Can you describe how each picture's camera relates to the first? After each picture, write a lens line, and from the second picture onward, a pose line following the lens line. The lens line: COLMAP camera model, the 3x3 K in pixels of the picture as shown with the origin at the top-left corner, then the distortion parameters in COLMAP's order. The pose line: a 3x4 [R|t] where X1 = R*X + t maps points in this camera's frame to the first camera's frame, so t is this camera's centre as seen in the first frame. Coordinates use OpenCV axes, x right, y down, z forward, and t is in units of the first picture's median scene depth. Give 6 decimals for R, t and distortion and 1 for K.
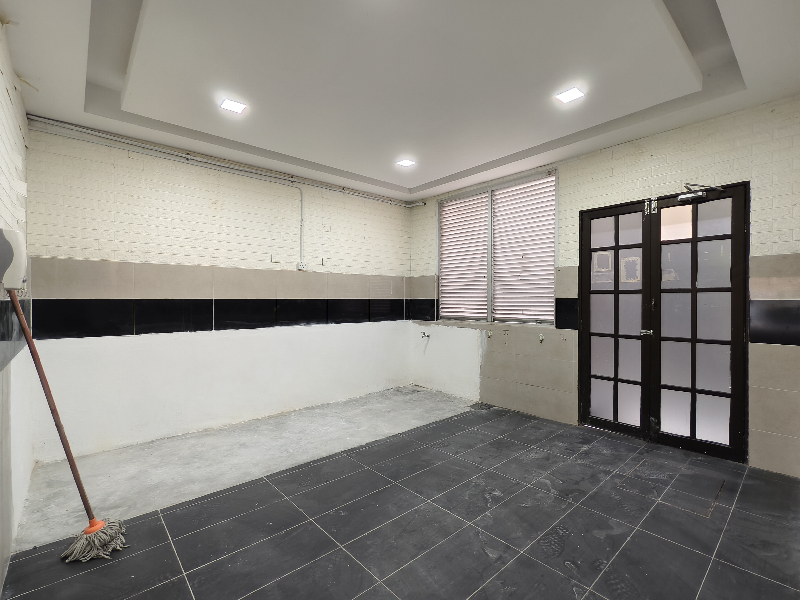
lens RADIAL K [[370.6, 0, 400.0], [0, 370.6, 300.0], [0, 0, 1]] dist [-0.000355, -0.000042]
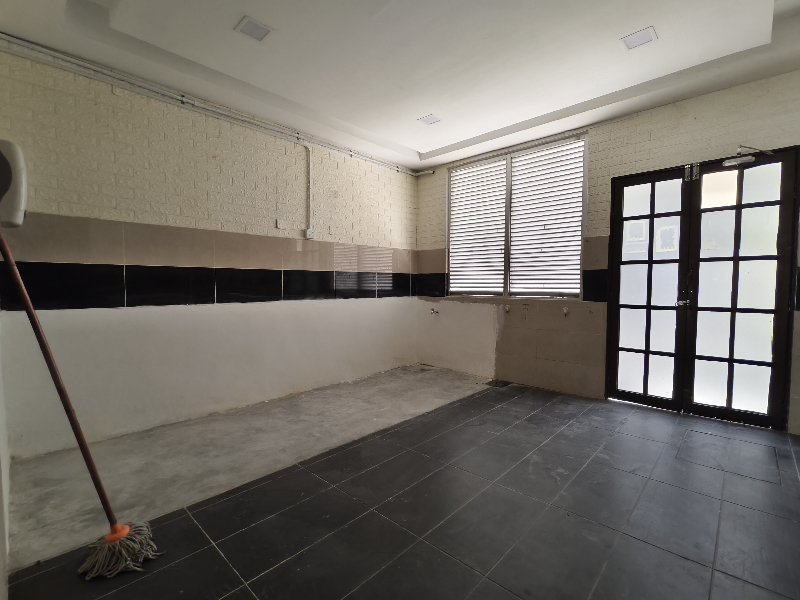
lens RADIAL K [[370.6, 0, 400.0], [0, 370.6, 300.0], [0, 0, 1]] dist [-0.000355, -0.000042]
pose [[0.995944, -0.001129, 0.089964, -0.163872], [-0.002548, 0.999166, 0.040752, 0.041907], [-0.089935, -0.040816, 0.995111, 0.095235]]
